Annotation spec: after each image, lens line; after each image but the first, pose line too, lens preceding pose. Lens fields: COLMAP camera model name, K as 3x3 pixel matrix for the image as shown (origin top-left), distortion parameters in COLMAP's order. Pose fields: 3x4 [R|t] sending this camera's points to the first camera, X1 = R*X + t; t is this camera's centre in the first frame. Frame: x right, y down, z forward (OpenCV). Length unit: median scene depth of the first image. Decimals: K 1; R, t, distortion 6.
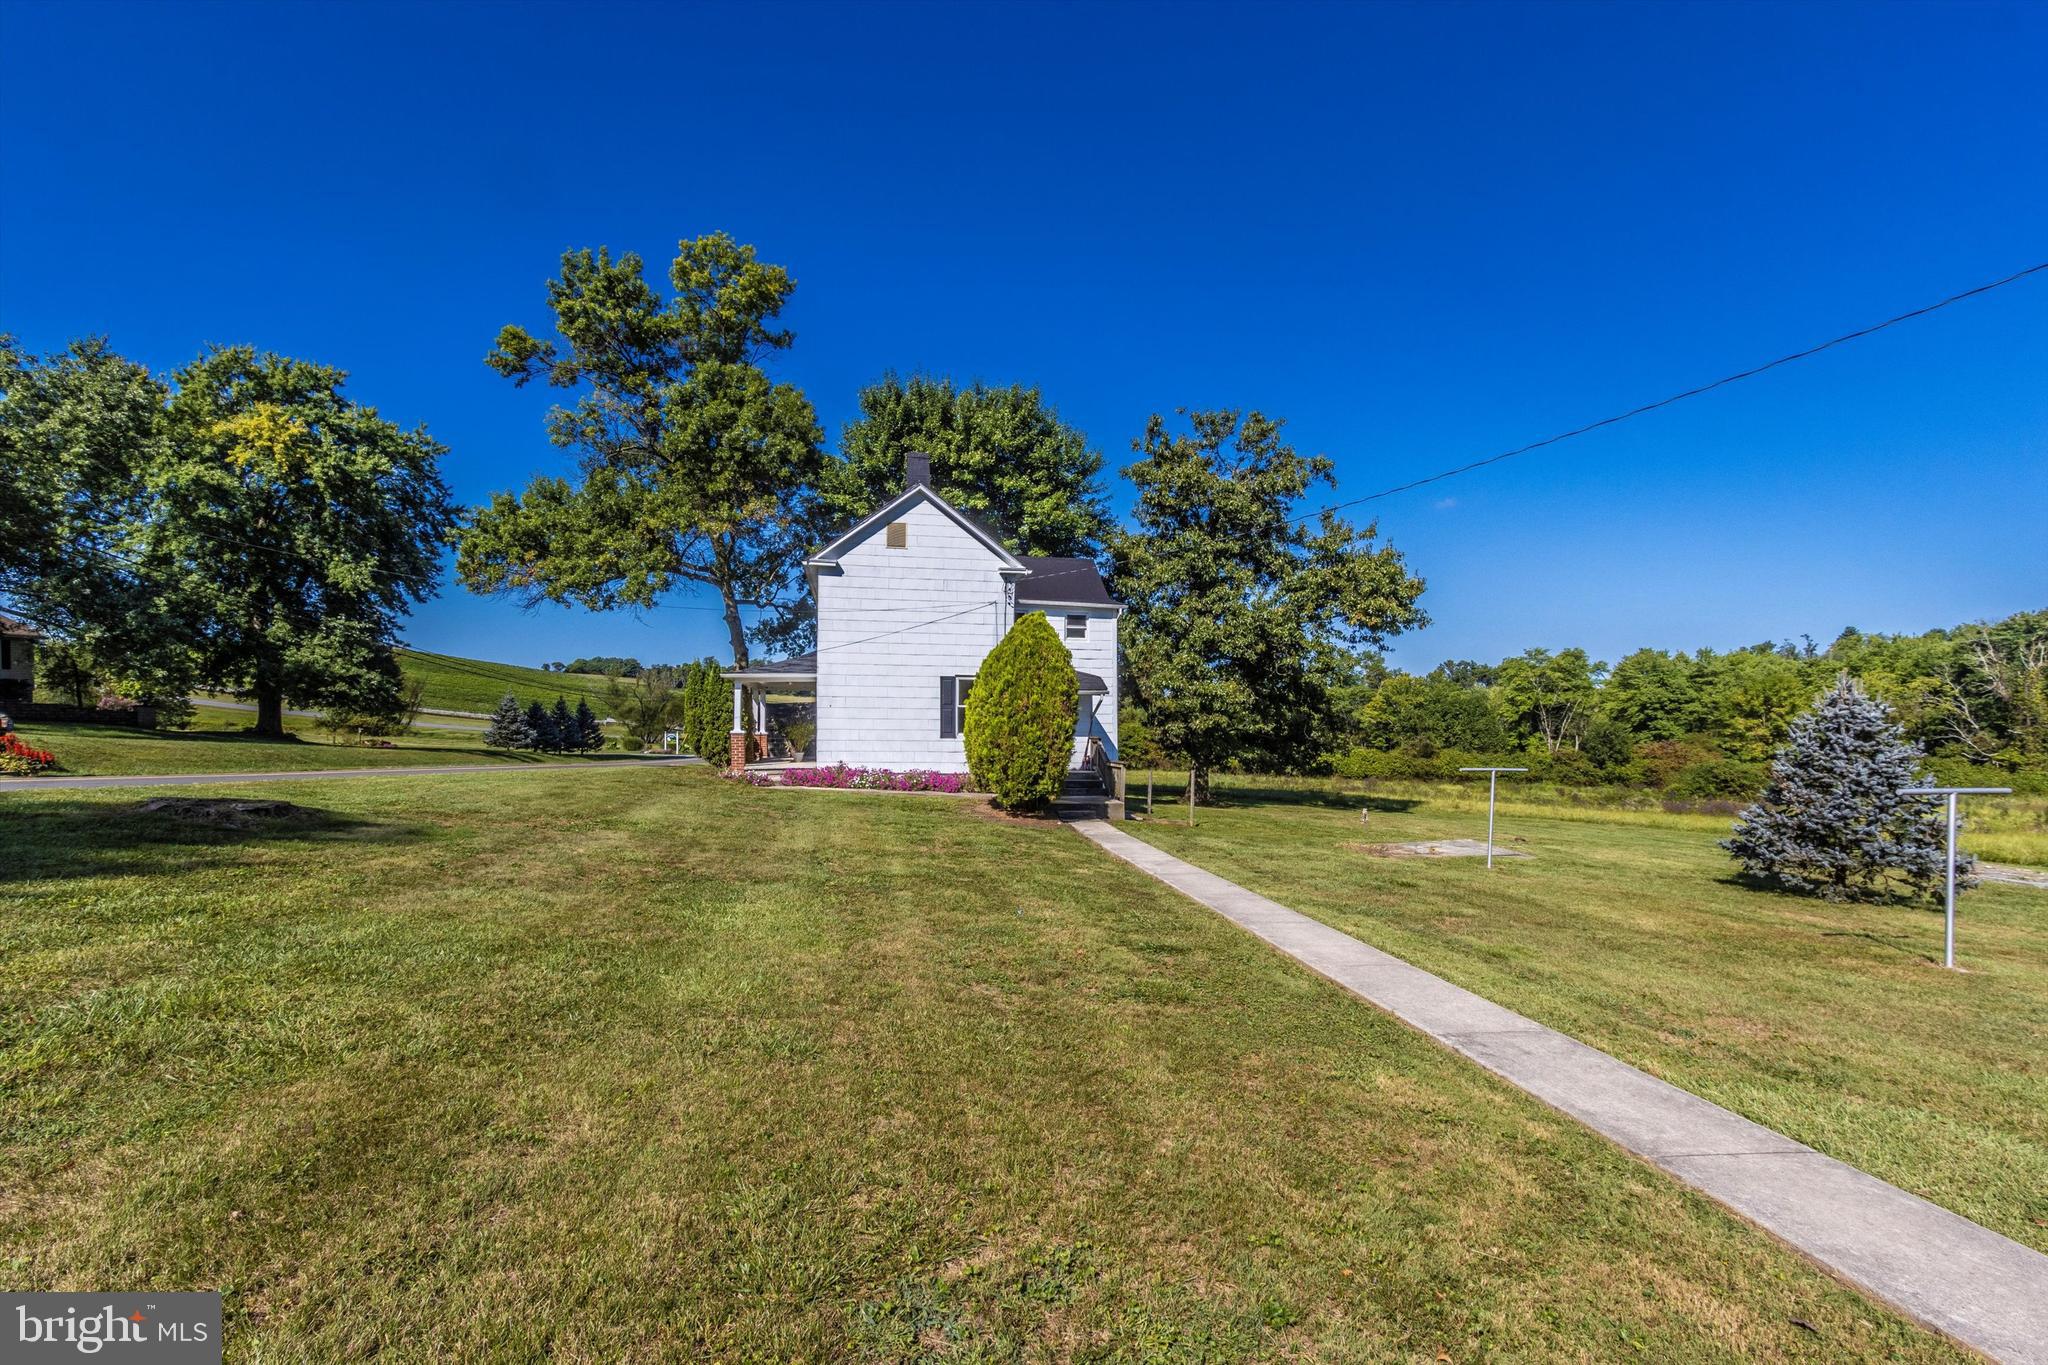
lens RADIAL K [[947.6, 0, 1014.7], [0, 947.6, 693.6], [0, 0, 1]] dist [0.008412, -0.002210]
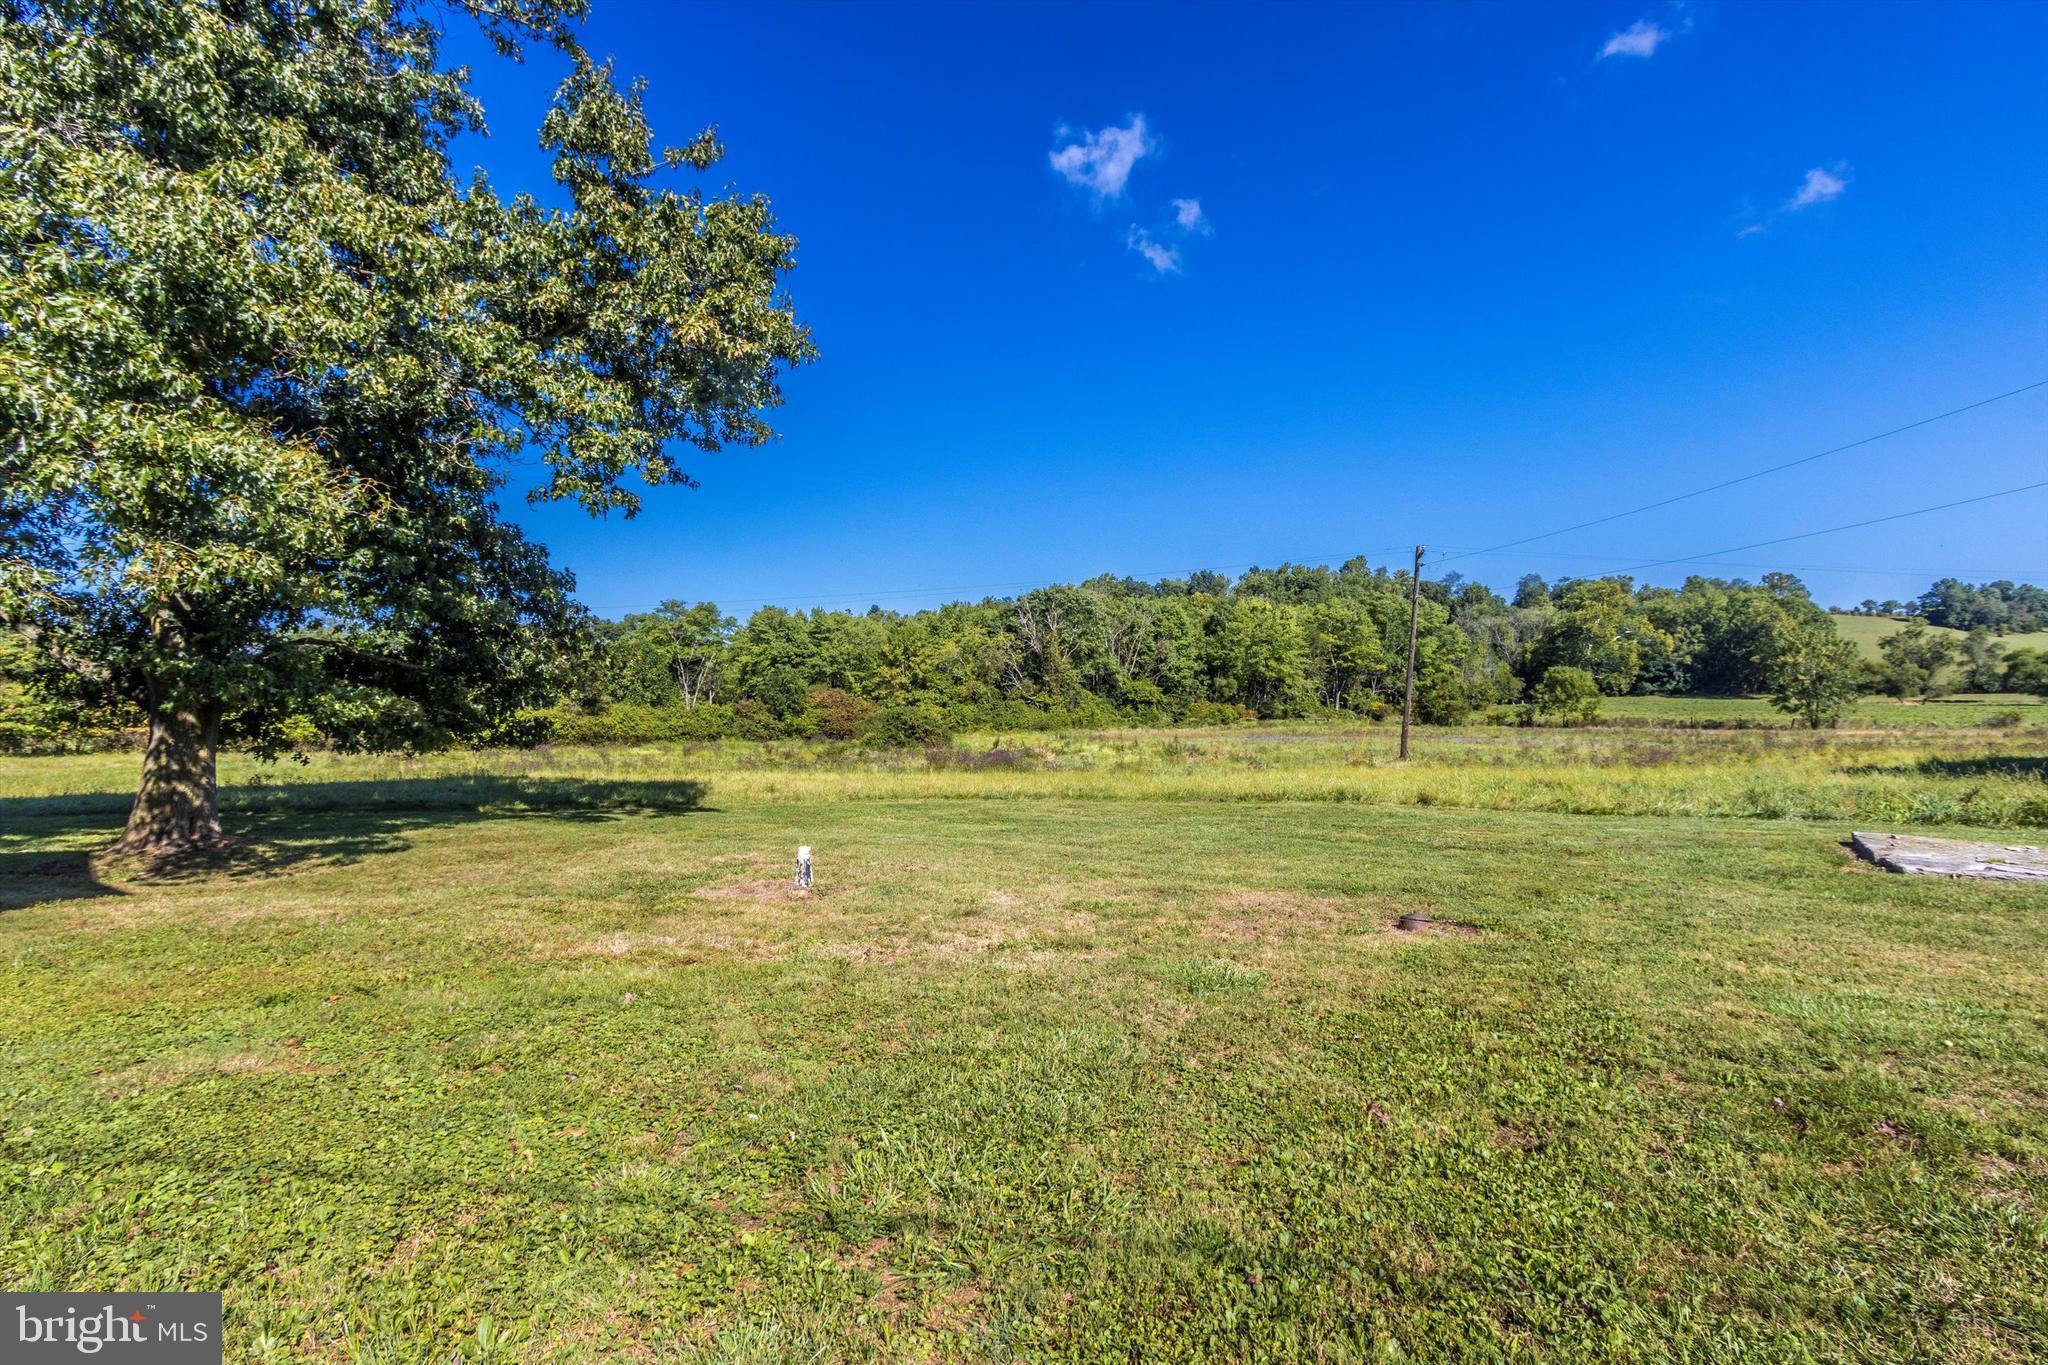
lens RADIAL K [[947.6, 0, 1011.5], [0, 947.6, 700.3], [0, 0, 1]] dist [0.008412, -0.002210]
pose [[0.636707, -0.021126, 0.770816, 0.053107], [-0.015534, 0.999070, 0.040214, 0.018755], [-0.770949, -0.037578, 0.635787, 0.240444]]
